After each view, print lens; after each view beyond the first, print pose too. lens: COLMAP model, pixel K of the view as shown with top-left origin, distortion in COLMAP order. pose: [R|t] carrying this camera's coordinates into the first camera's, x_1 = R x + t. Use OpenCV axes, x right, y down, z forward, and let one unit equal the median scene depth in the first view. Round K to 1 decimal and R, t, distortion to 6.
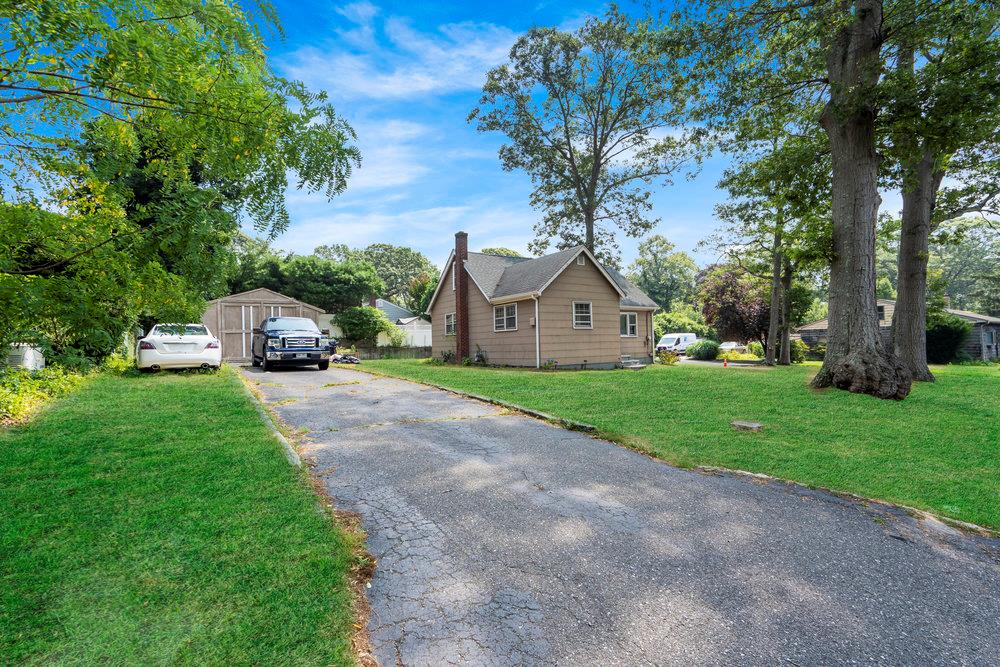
lens RADIAL K [[455.4, 0, 499.0], [0, 455.4, 346.2], [0, 0, 1]] dist [0.003652, 0.000964]
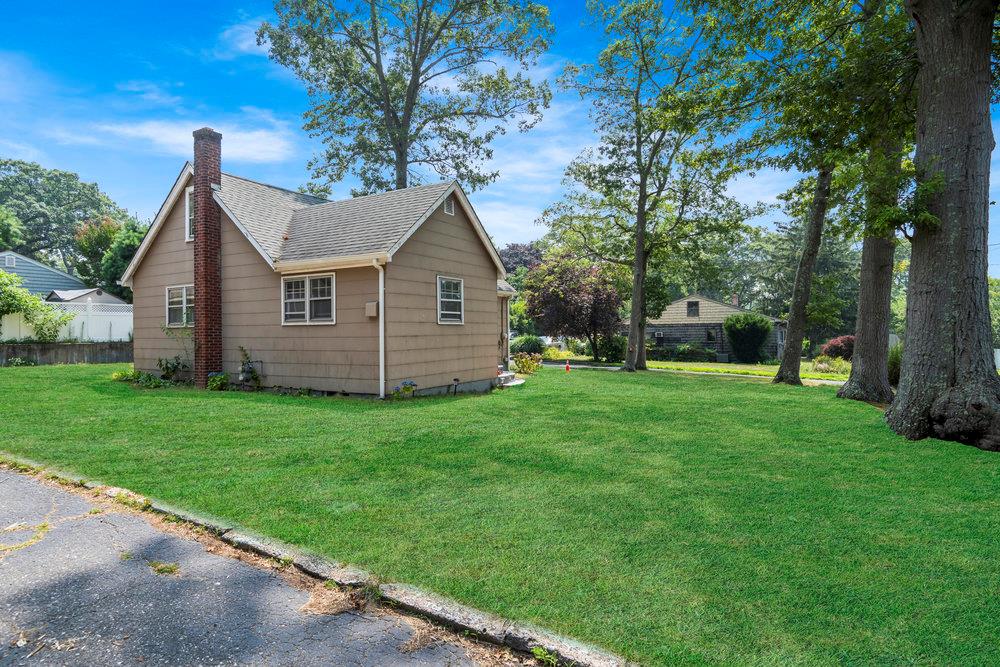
lens RADIAL K [[546.1, 0, 496.7], [0, 546.1, 337.3], [0, 0, 1]] dist [0.007842, 0.000859]
pose [[0.893993, 0.009036, 0.447990, -0.061327], [-0.011173, 0.999935, 0.002127, -0.018745], [-0.447942, -0.006907, 0.894036, 0.274907]]
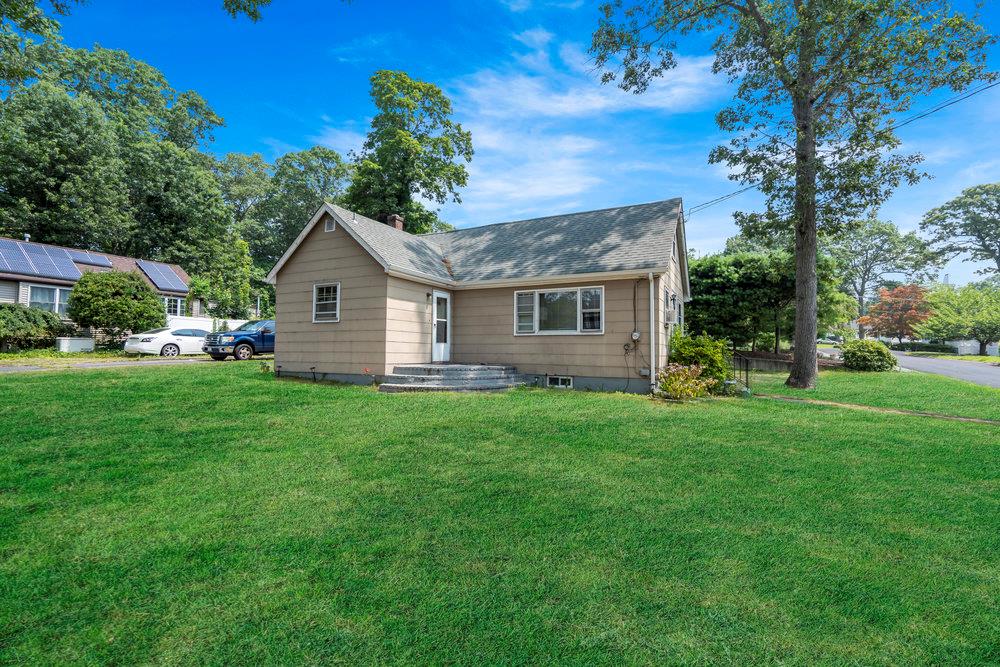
lens RADIAL K [[455.4, 0, 499.0], [0, 455.4, 346.2], [0, 0, 1]] dist [0.003652, 0.000964]
pose [[0.552337, 0.001846, -0.833619, 0.726758], [-0.024800, 0.999591, -0.014218, 0.001277], [0.833252, 0.028527, 0.552157, 0.665003]]
